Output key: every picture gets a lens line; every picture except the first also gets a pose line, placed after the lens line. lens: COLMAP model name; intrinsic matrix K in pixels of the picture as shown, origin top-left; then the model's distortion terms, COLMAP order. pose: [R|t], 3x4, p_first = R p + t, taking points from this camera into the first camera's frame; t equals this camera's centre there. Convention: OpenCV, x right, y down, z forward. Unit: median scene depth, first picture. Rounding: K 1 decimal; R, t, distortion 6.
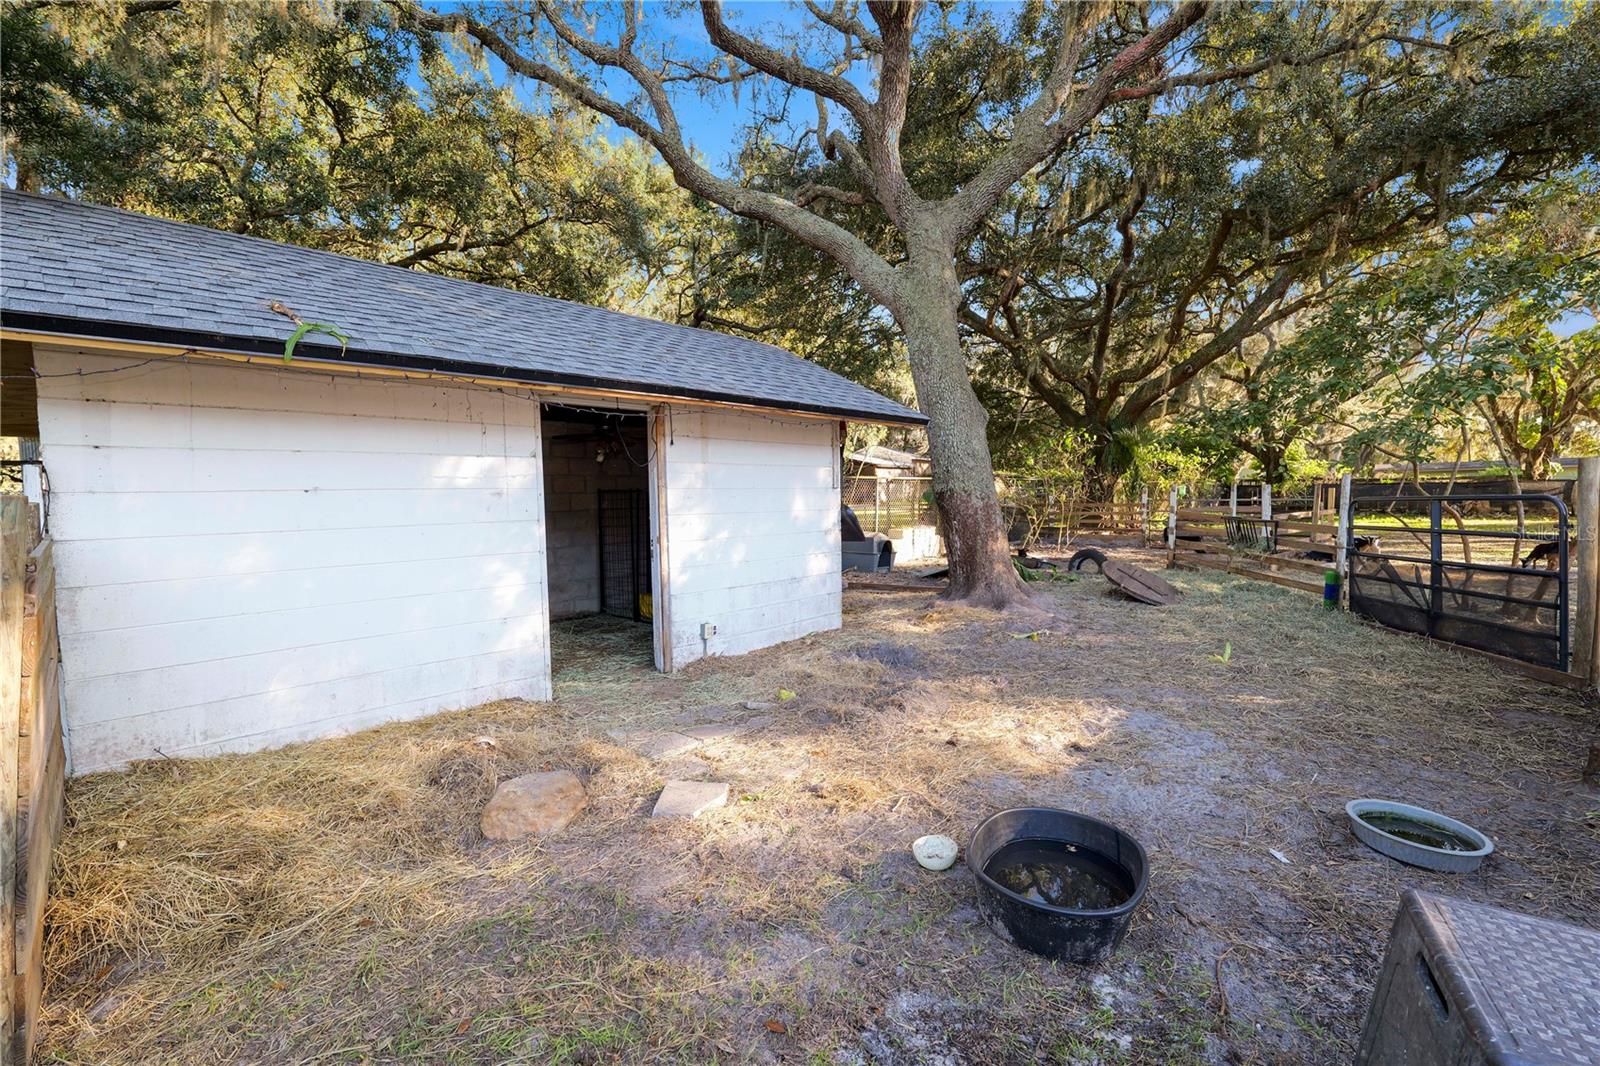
lens RADIAL K [[650.8, 0, 803.8], [0, 650.8, 530.2], [0, 0, 1]] dist [-0.013403, 0.001322]
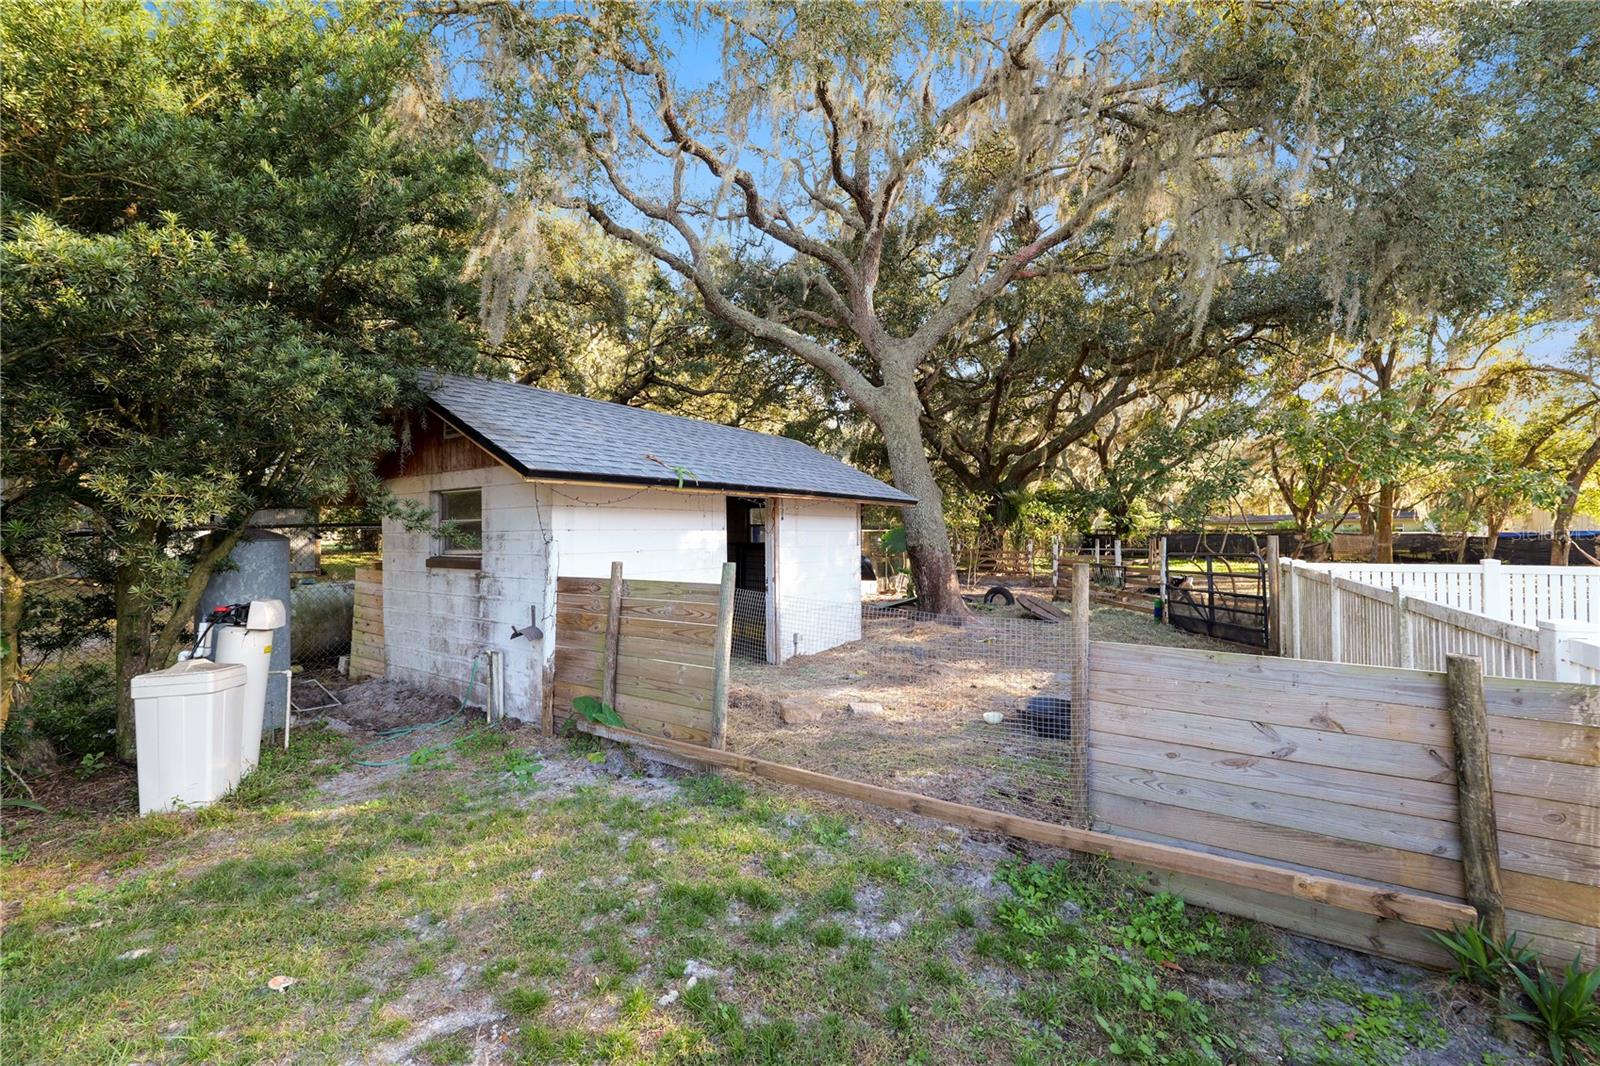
lens RADIAL K [[650.8, 0, 803.0], [0, 650.8, 528.7], [0, 0, 1]] dist [-0.013403, 0.001322]
pose [[0.985321, 0.011791, 0.170302, -0.230961], [-0.000551, 0.997826, -0.065895, -0.002554], [-0.170709, 0.064834, 0.983186, -0.314669]]
